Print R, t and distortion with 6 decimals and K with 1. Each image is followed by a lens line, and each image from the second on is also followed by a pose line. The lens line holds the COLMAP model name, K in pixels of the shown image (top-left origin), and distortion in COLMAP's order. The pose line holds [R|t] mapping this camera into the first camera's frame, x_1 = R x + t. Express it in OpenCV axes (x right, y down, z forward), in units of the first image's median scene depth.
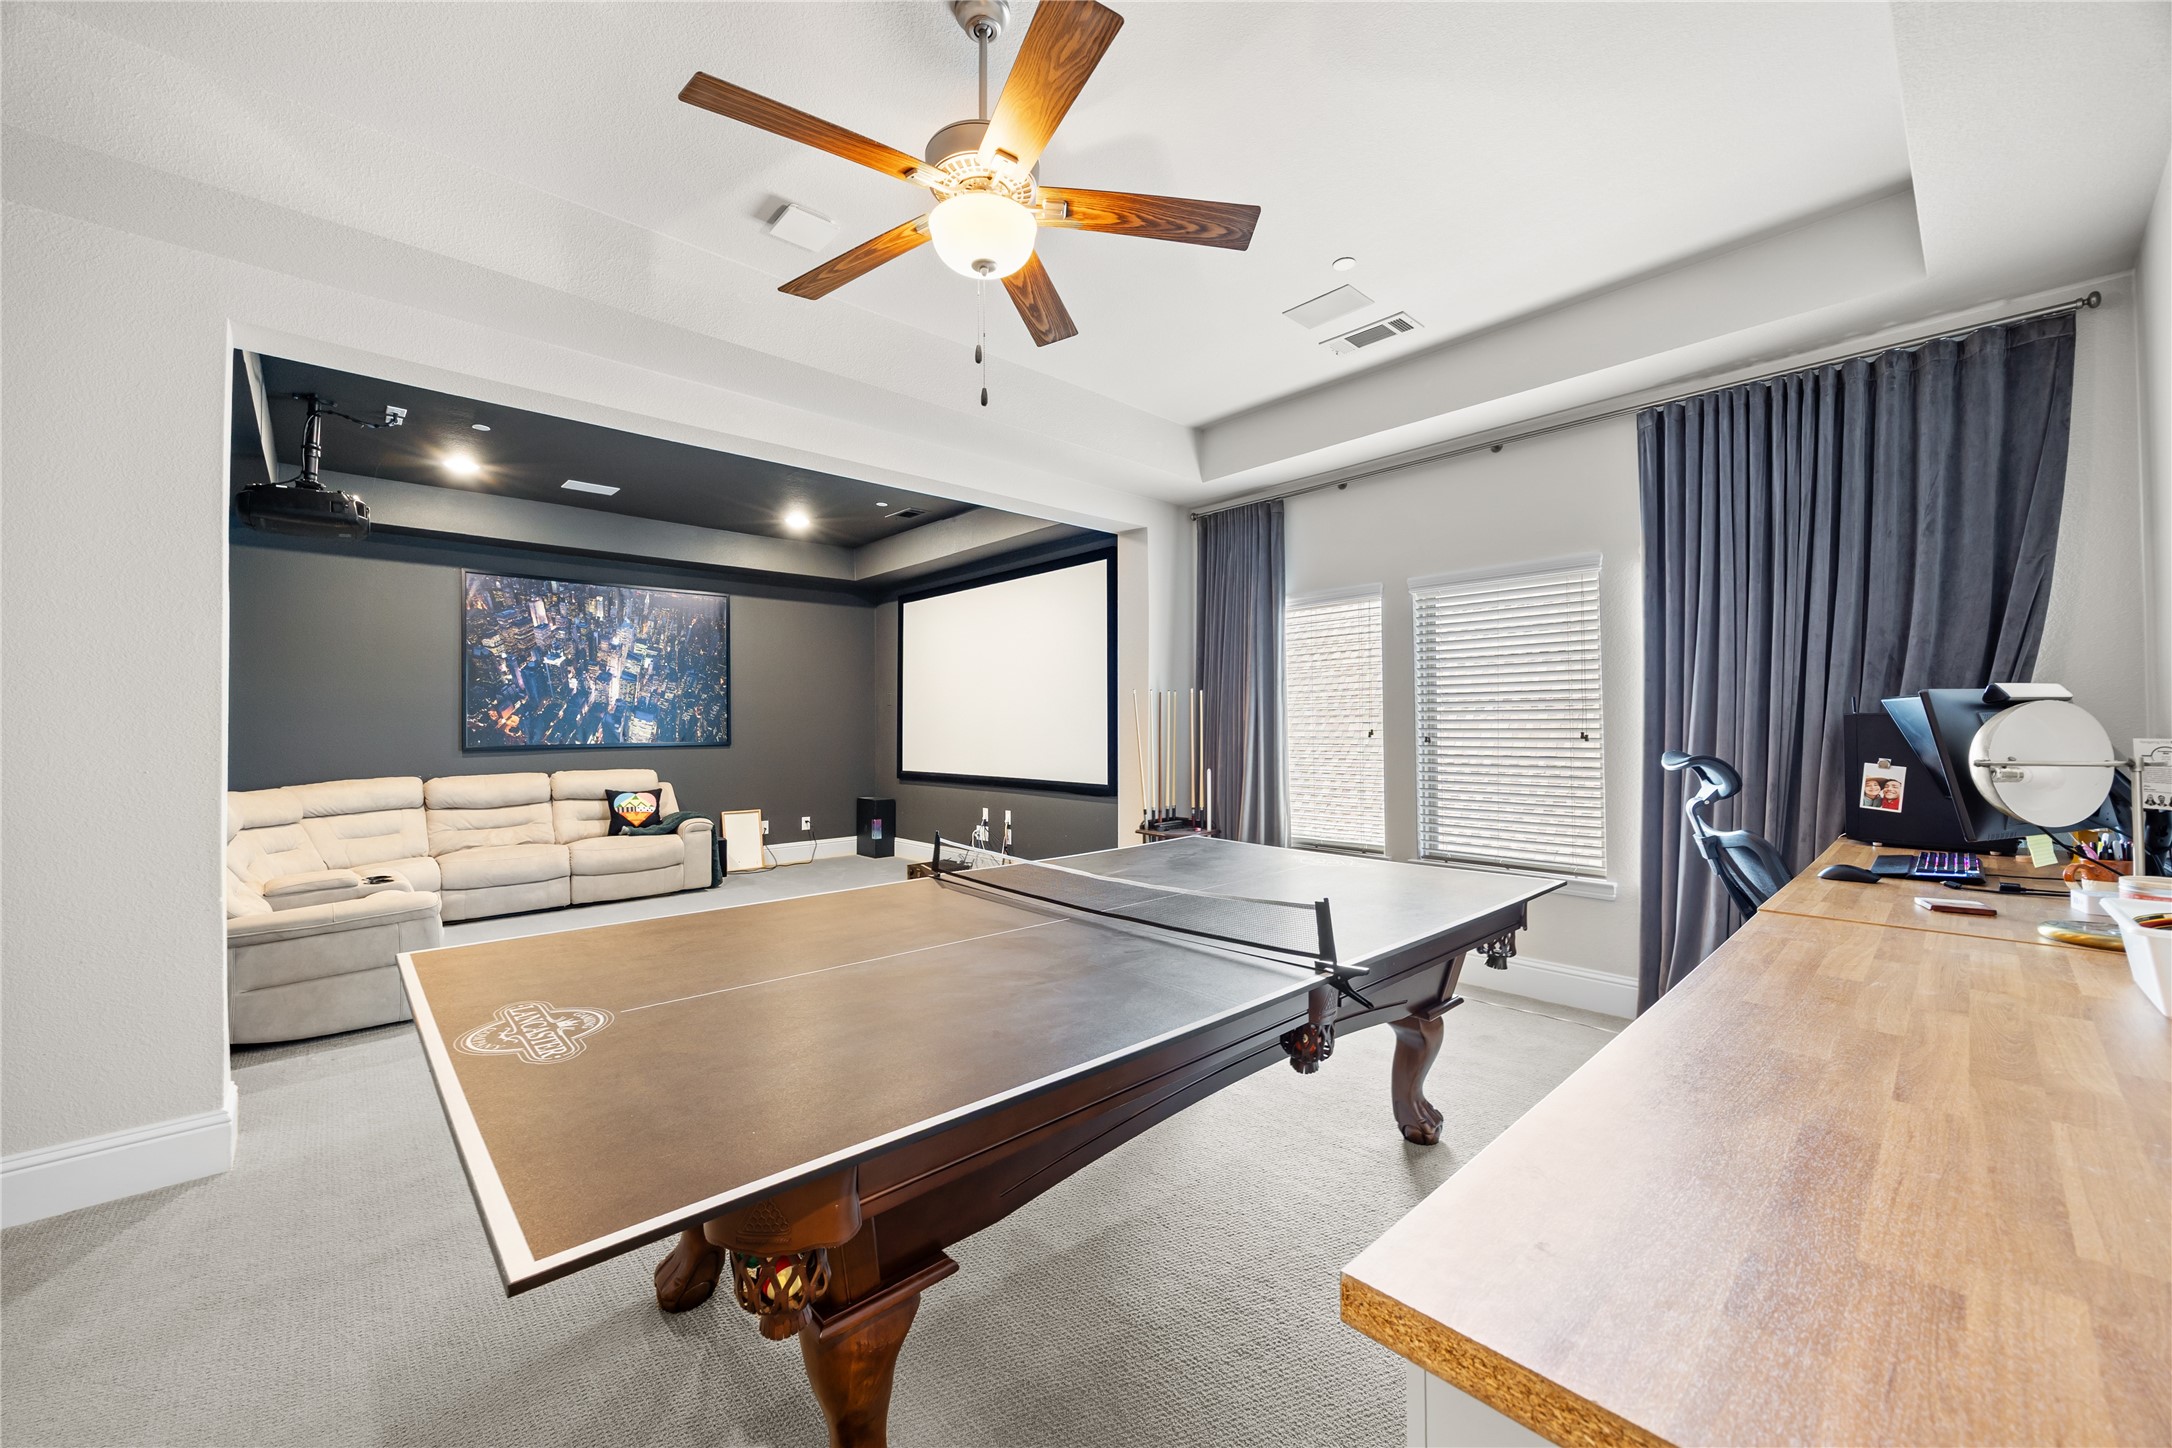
lens RADIAL K [[821.1, 0, 1093.8], [0, 821.1, 732.2], [0, 0, 1]] dist [-0.002045, -0.000508]
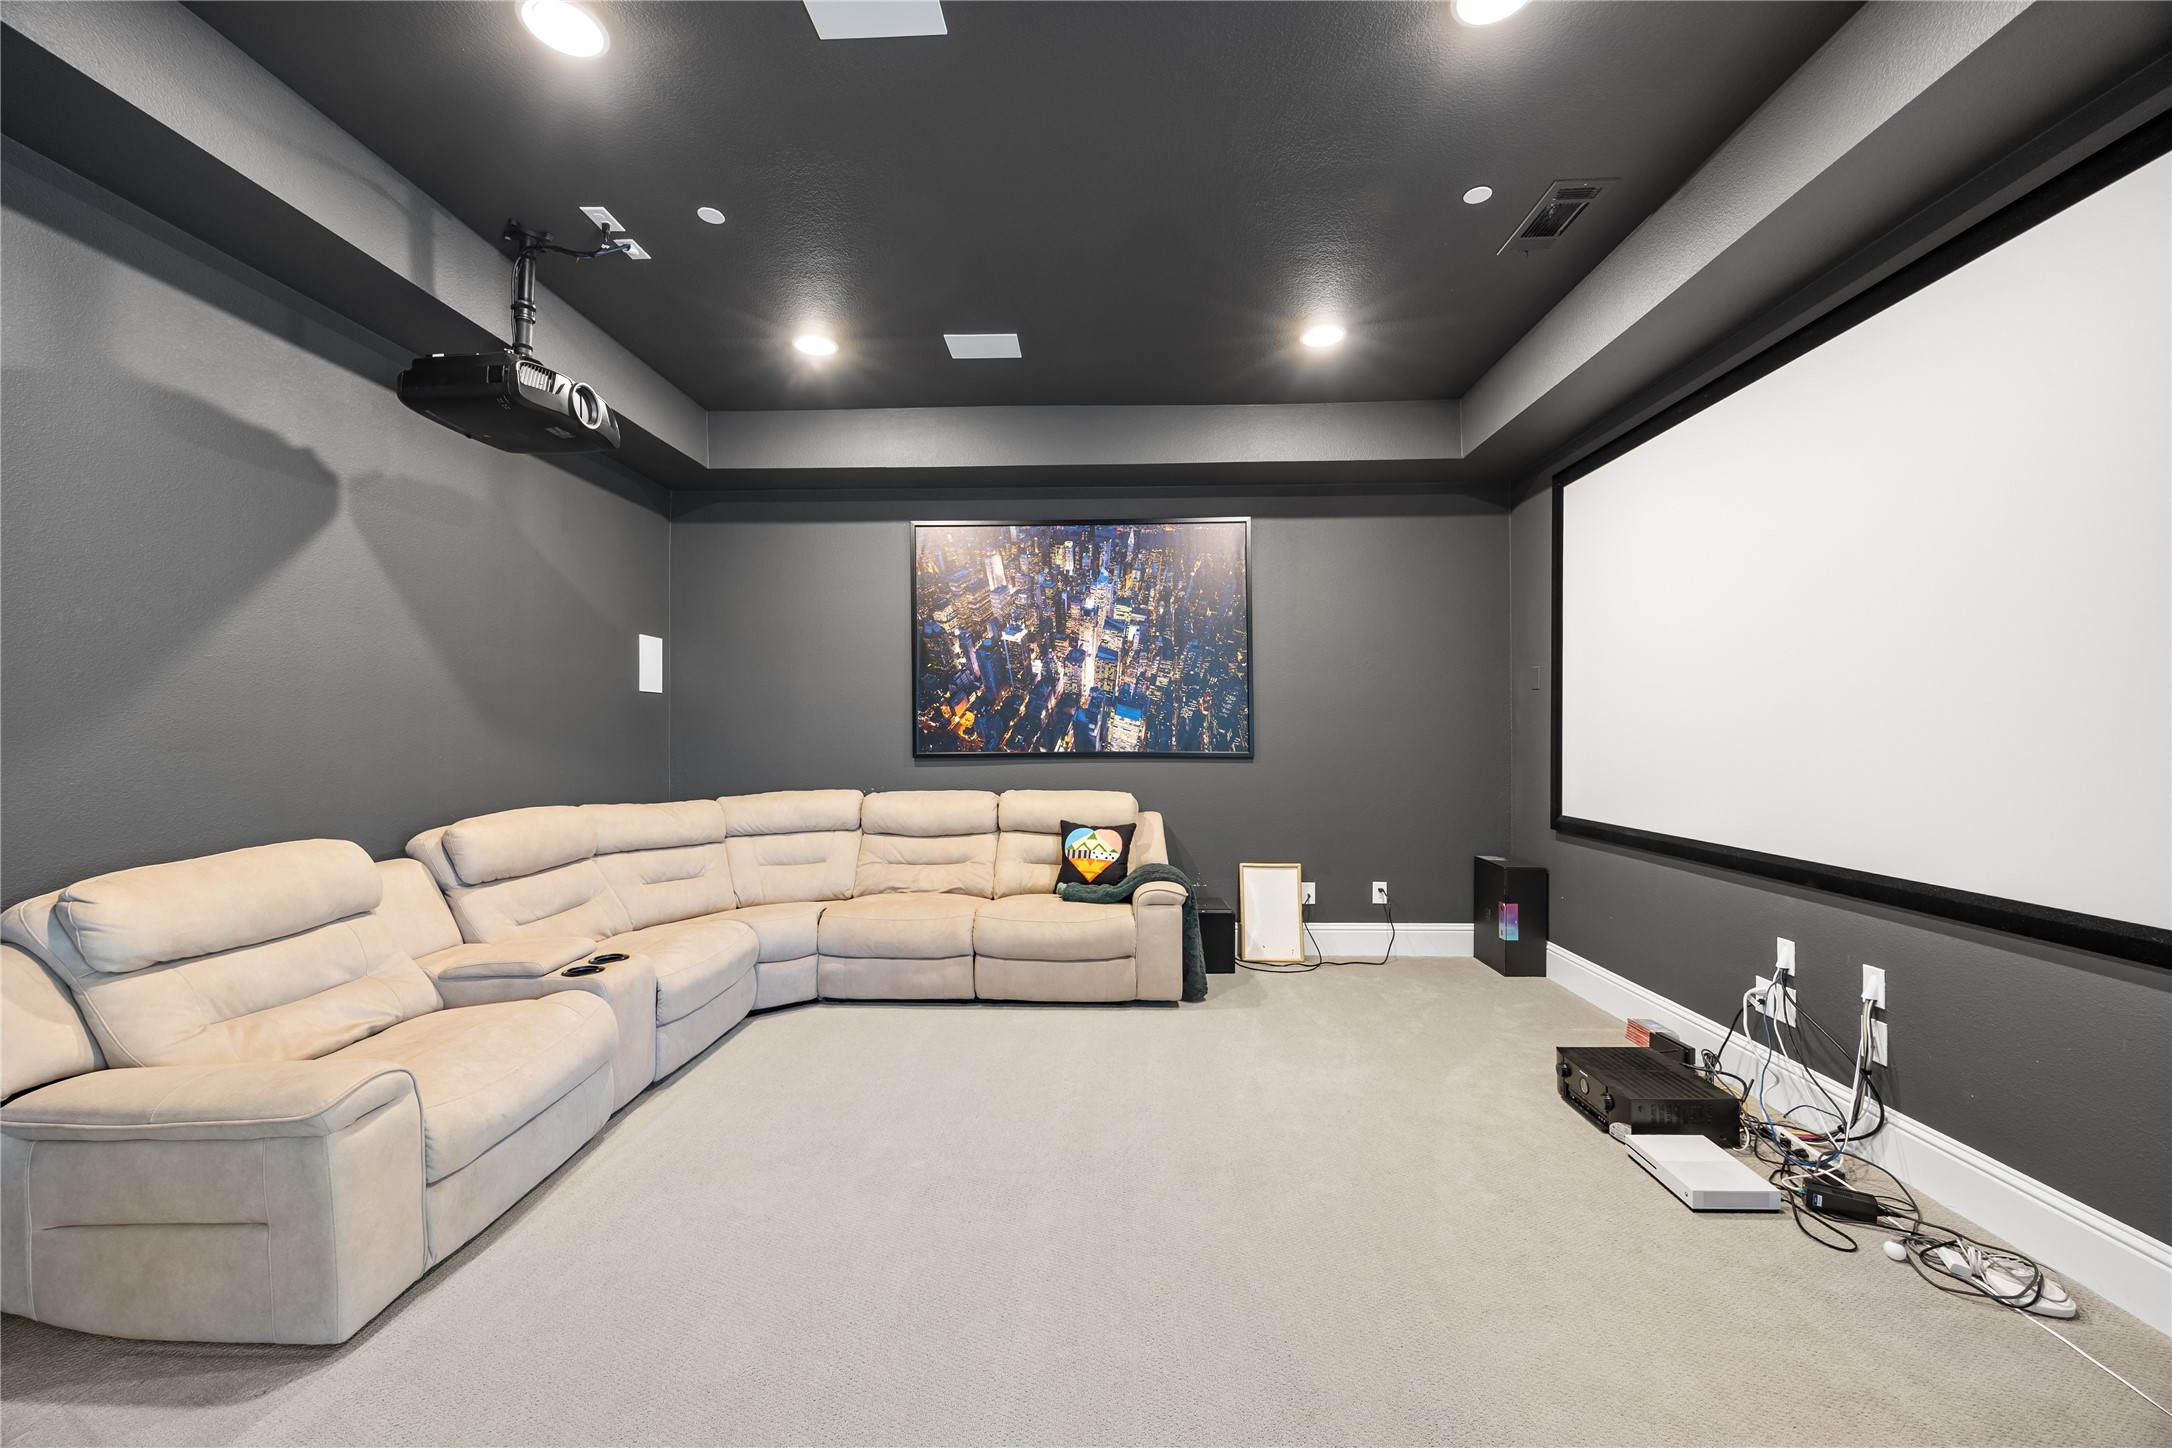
lens RADIAL K [[832.5, 0, 1083.9], [0, 832.5, 718.5], [0, 0, 1]] dist [-0.000541, -0.000096]
pose [[0.706409, -0.005432, -0.707783, -0.092983], [-0.009252, 0.999814, -0.016908, -0.002428], [0.707743, 0.018492, 0.706228, 0.516272]]
